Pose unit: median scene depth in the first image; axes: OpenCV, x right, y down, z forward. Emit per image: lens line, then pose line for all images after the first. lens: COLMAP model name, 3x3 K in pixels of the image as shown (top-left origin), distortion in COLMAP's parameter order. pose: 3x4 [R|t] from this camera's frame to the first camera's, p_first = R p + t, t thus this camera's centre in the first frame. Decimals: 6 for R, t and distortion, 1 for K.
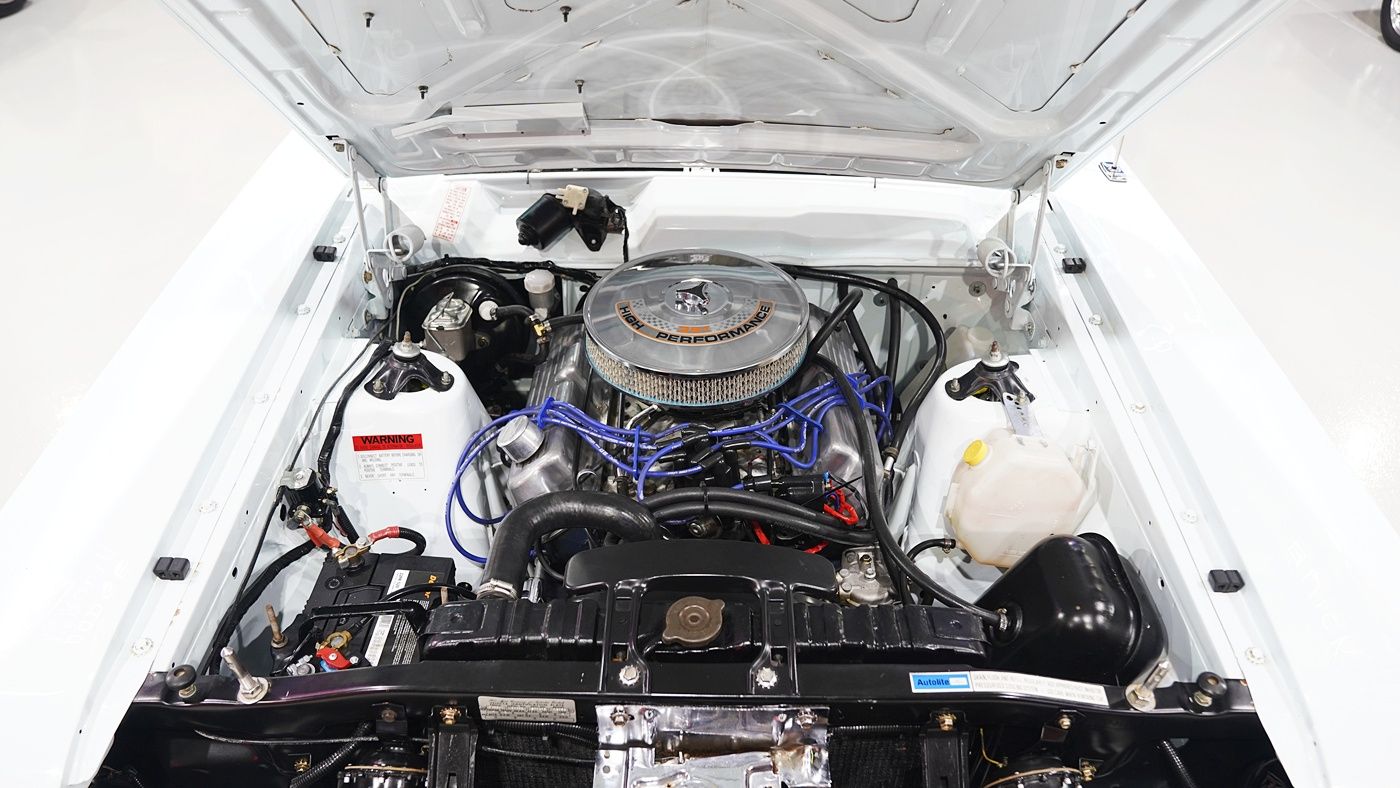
lens RADIAL K [[962.1, 0, 700.0], [0, 962.1, 394.0], [0, 0, 1]] dist [-0.123596, 0.097487]
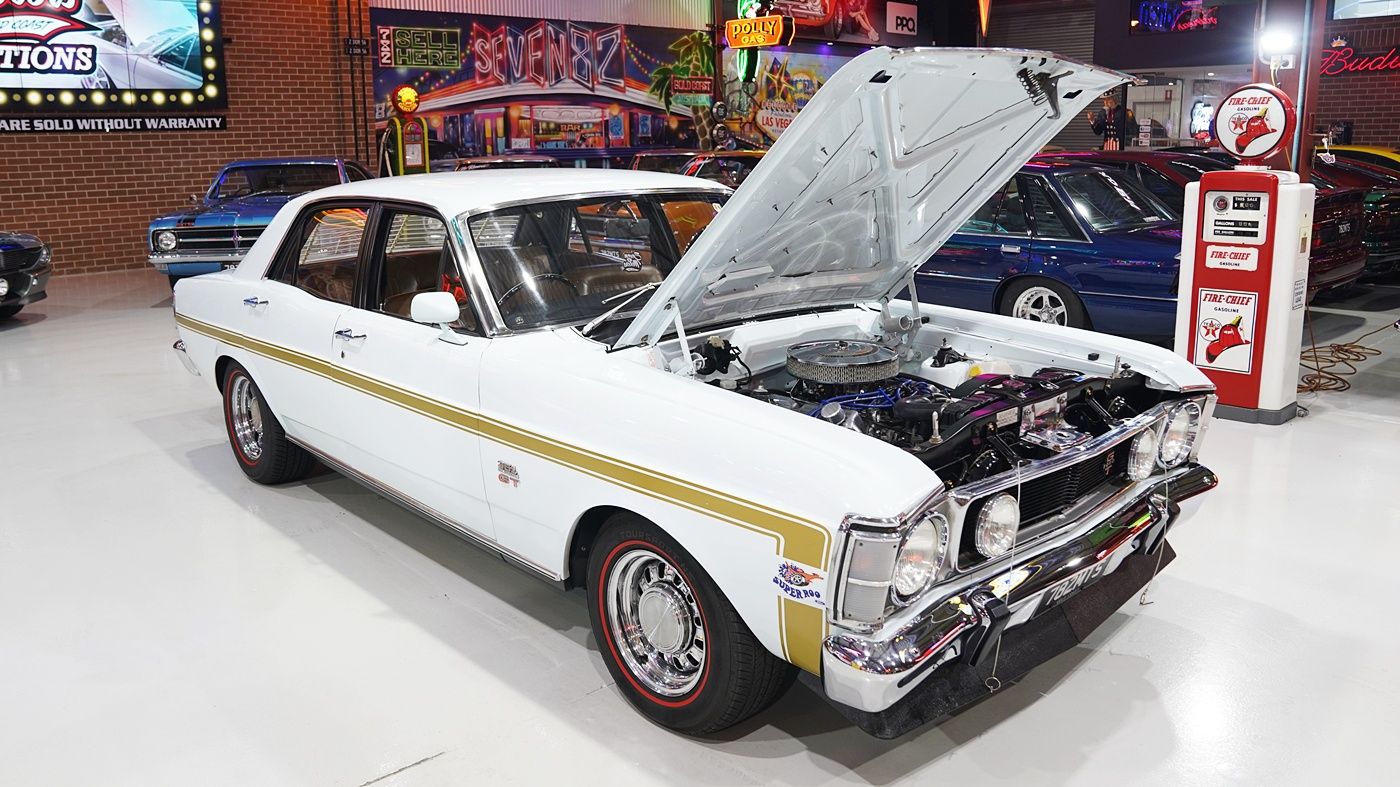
lens RADIAL K [[1048.1, 0, 700.0], [0, 1048.1, 393.5], [0, 0, 1]] dist [-0.111341, 0.086716]
pose [[0.730661, -0.187809, 0.656401, -1.670218], [0.442635, 0.862301, -0.245990, 0.390035], [-0.519816, 0.470281, 0.713181, -0.359792]]
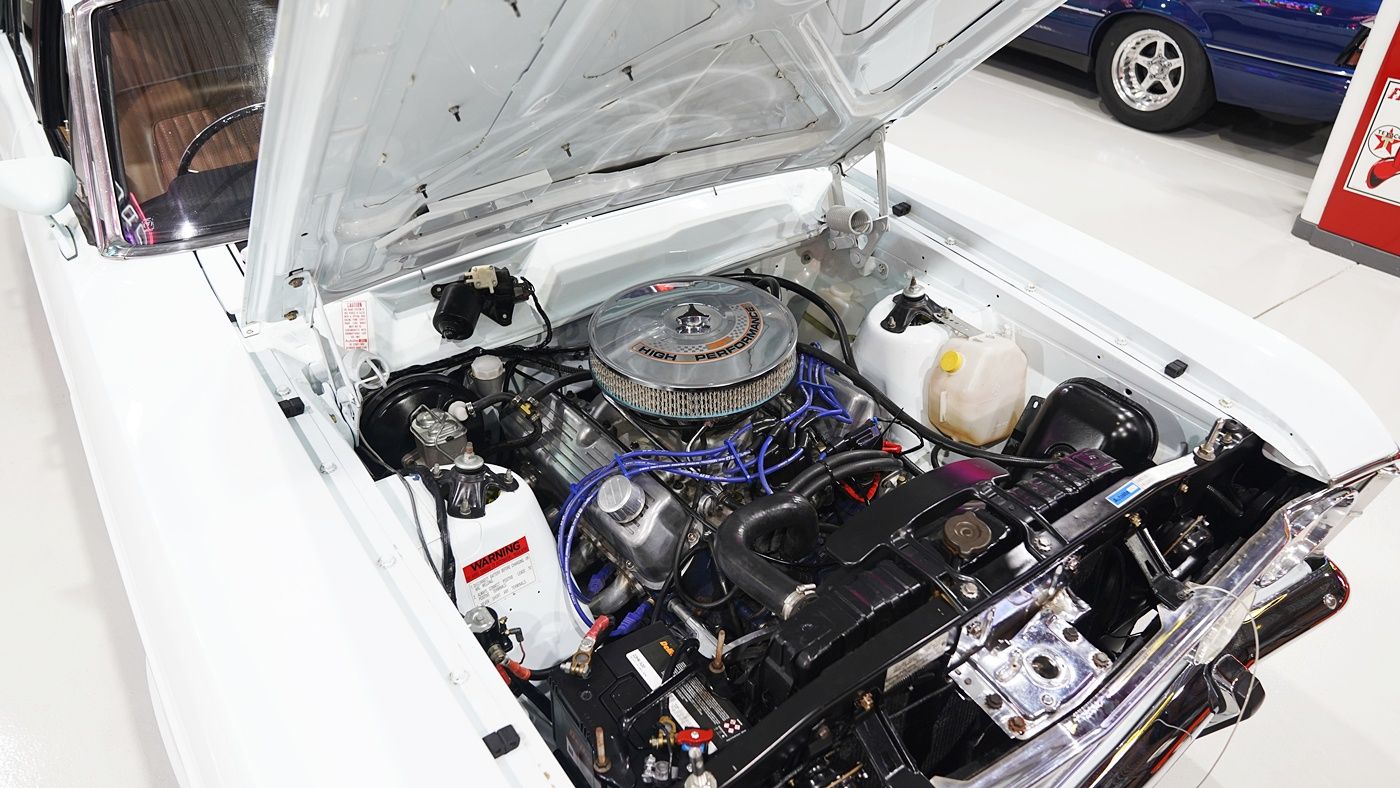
lens RADIAL K [[962.1, 0, 700.0], [0, 962.1, 394.0], [0, 0, 1]] dist [-0.123596, 0.097487]
pose [[0.811200, -0.338611, 0.476756, -0.536214], [0.362533, 0.930916, 0.044324, -0.066409], [-0.458829, 0.136884, 0.877917, 0.062597]]
